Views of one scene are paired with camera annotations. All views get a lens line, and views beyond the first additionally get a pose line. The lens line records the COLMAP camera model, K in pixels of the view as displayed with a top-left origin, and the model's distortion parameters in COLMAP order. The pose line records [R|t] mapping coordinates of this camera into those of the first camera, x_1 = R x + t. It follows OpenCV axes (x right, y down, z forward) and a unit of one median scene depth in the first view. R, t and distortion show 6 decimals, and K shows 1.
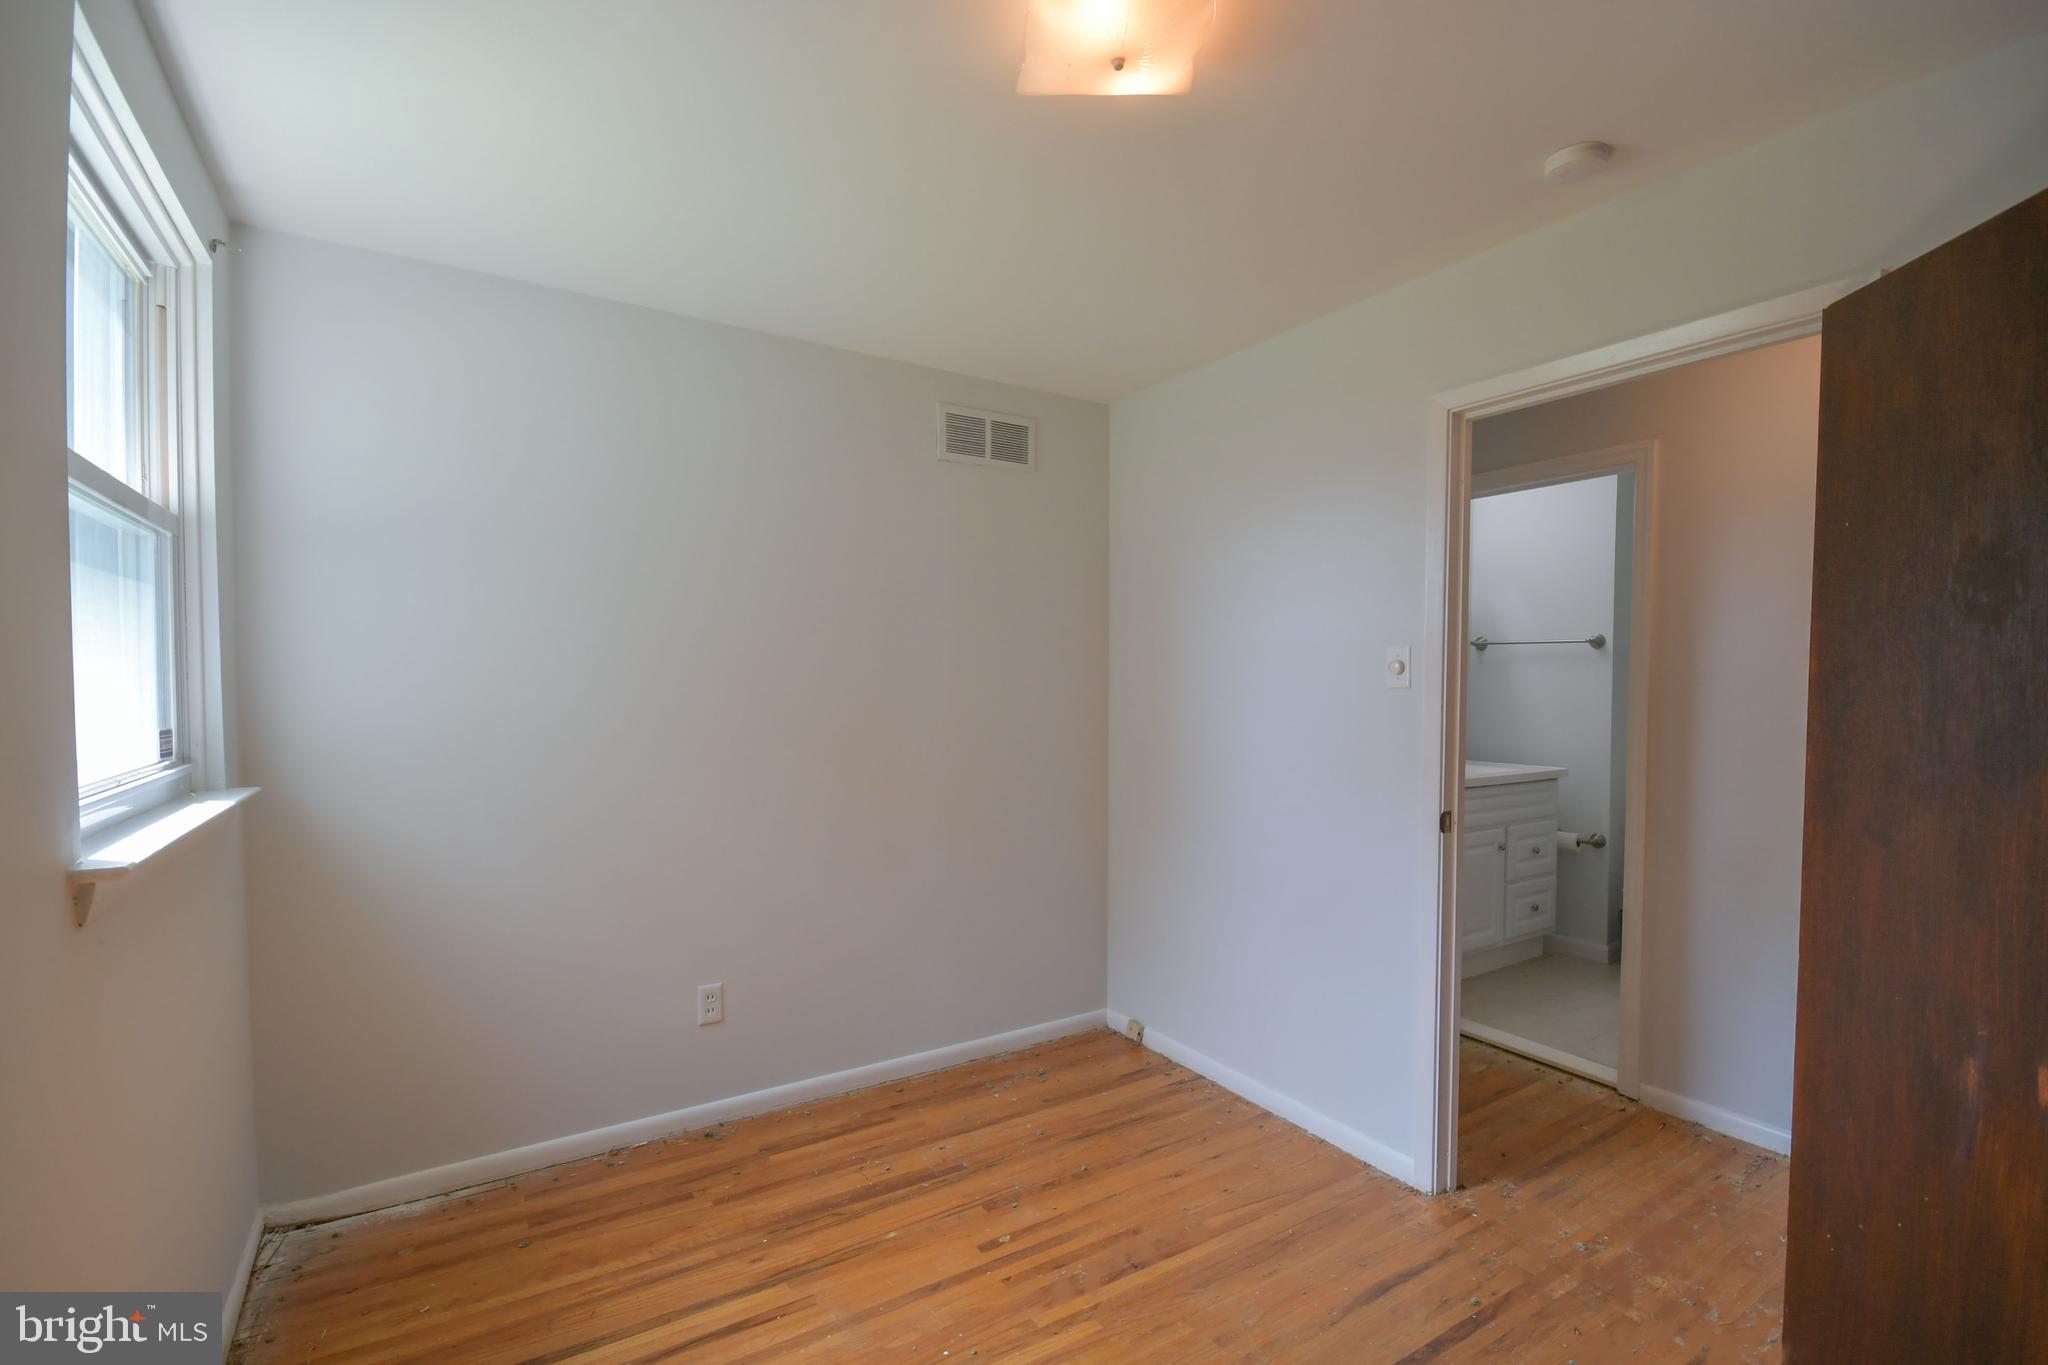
lens RADIAL K [[911.5, 0, 1012.1], [0, 911.5, 707.3], [0, 0, 1]] dist [-0.000268, -0.000829]
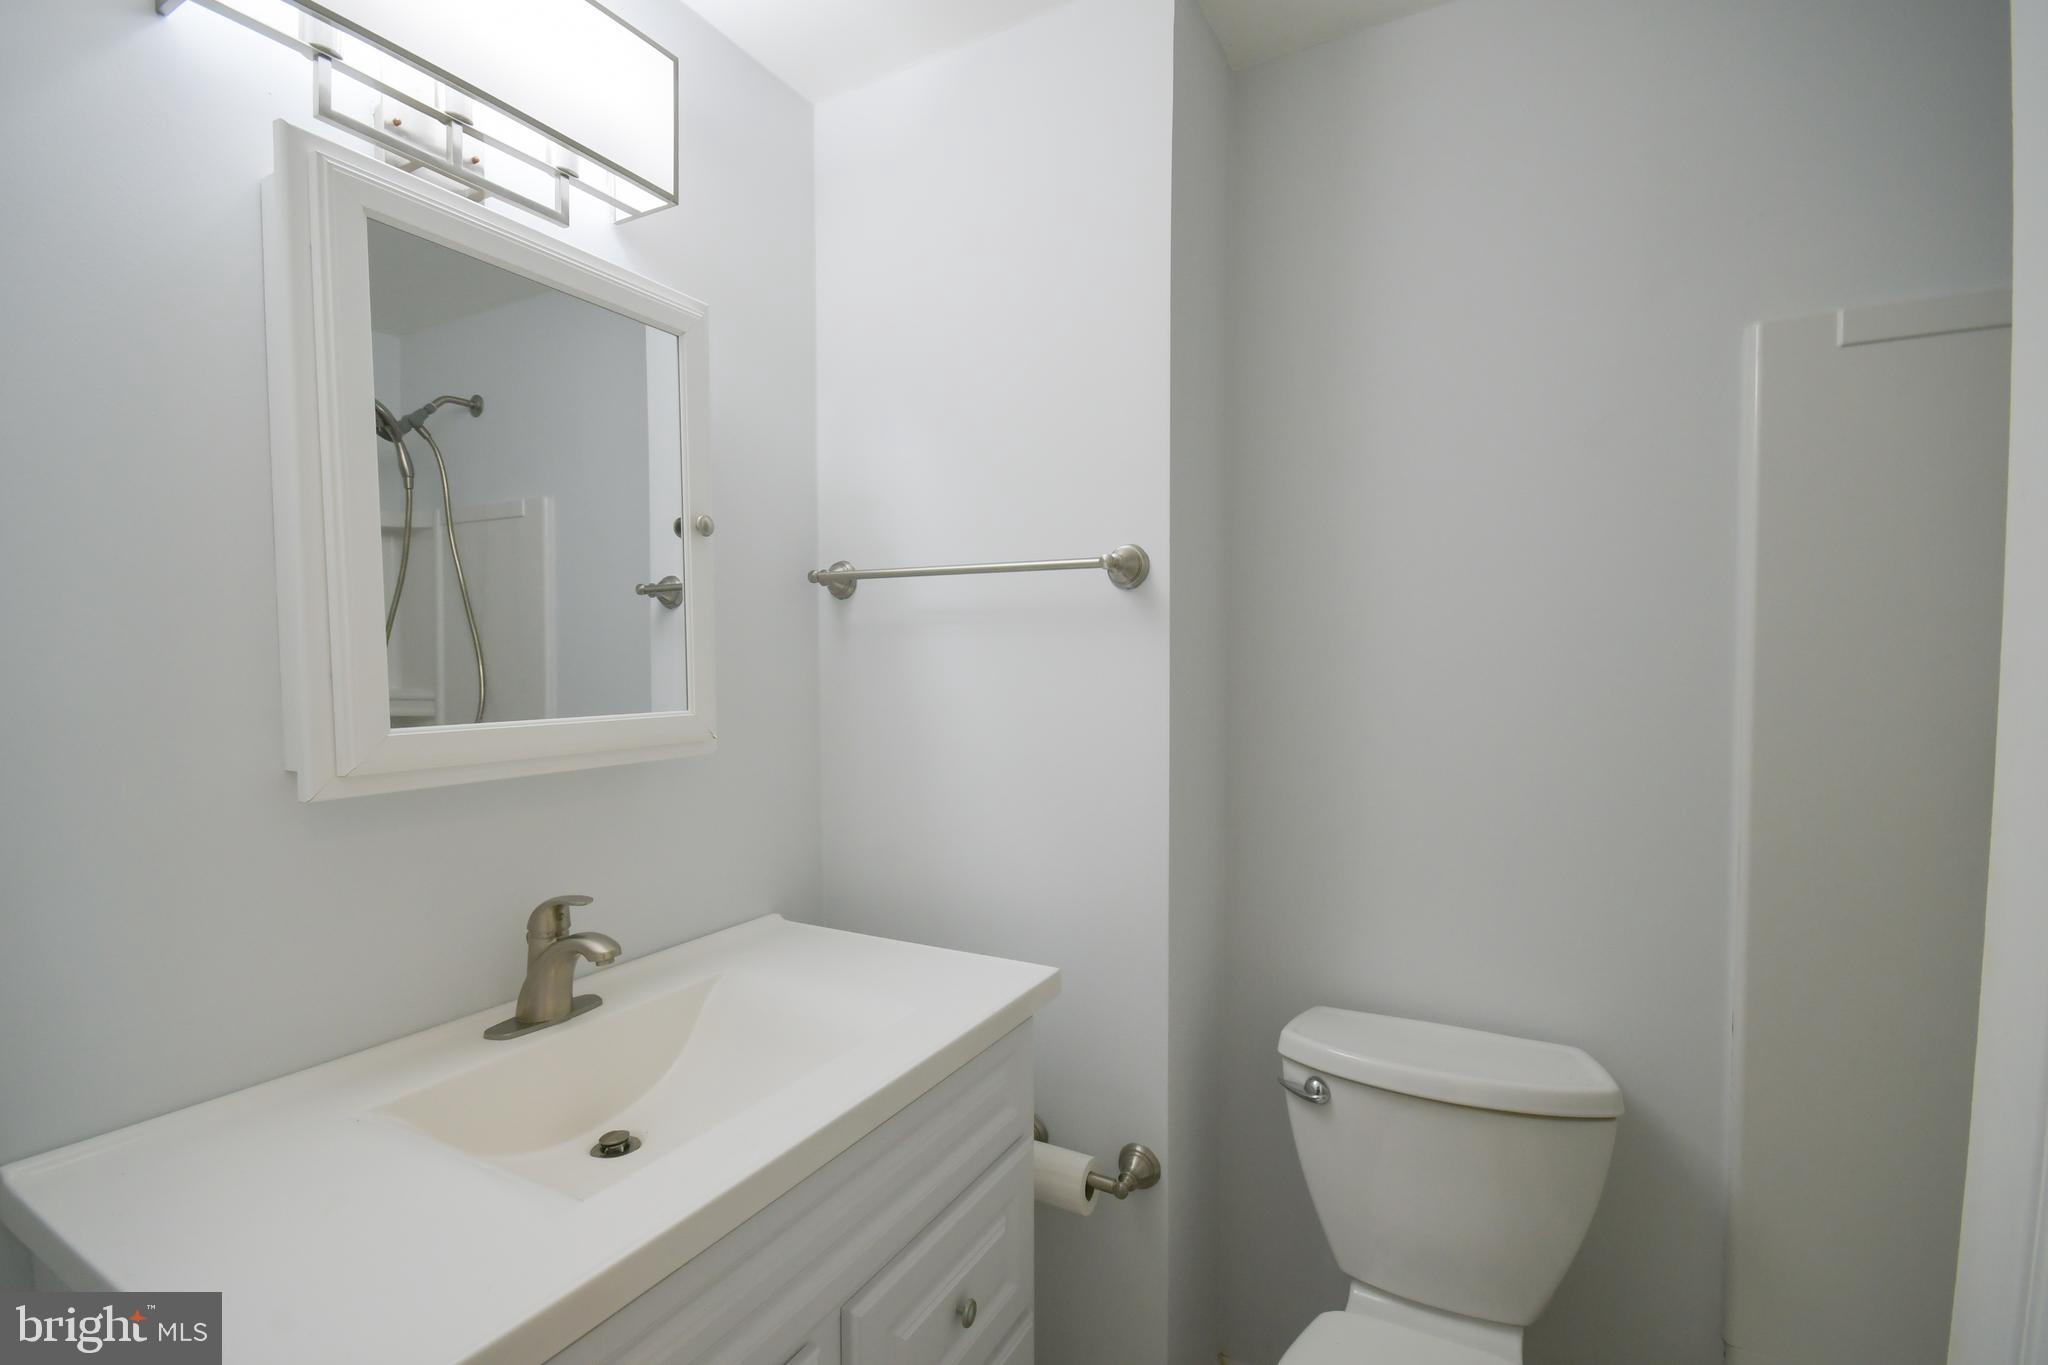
lens RADIAL K [[911.5, 0, 1012.1], [0, 911.5, 707.3], [0, 0, 1]] dist [-0.000268, -0.000829]
pose [[0.873464, -0.020910, 0.486440, 0.442308], [0.017860, 0.999781, 0.010906, -0.025459], [-0.486562, -0.000838, 0.873646, 0.729265]]
